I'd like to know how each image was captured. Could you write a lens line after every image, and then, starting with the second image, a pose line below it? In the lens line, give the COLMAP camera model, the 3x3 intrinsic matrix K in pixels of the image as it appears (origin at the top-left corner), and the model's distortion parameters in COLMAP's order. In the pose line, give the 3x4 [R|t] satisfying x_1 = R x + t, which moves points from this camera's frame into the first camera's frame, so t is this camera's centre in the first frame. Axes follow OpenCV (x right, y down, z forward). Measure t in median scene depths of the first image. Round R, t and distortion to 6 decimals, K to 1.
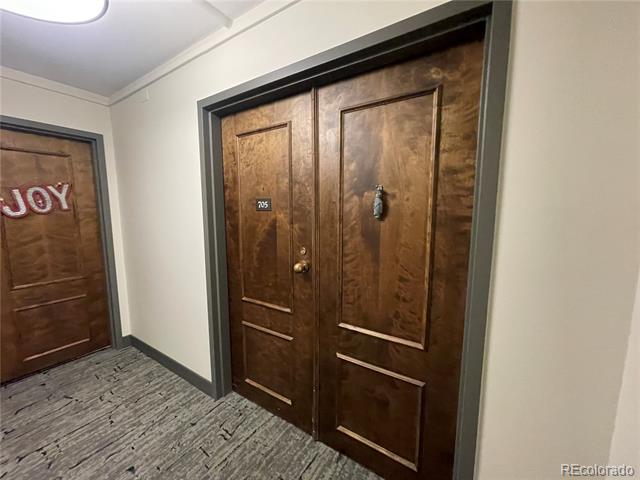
lens RADIAL K [[255.9, 0, 317.7], [0, 255.9, 241.7], [0, 0, 1]] dist [-0.002101, 0.000002]
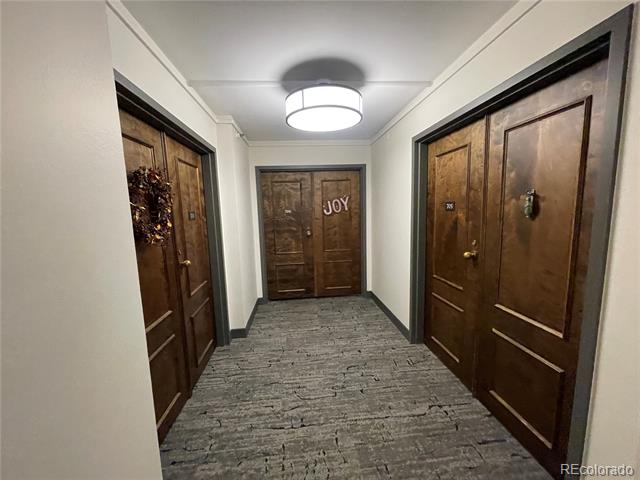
lens RADIAL K [[255.9, 0, 317.7], [0, 255.9, 241.7], [0, 0, 1]] dist [-0.002101, 0.000002]
pose [[0.617632, 0.079683, -0.782421, 0.427424], [-0.062834, 0.996673, 0.051902, 0.013280], [0.783953, 0.017107, 0.620584, -0.368323]]
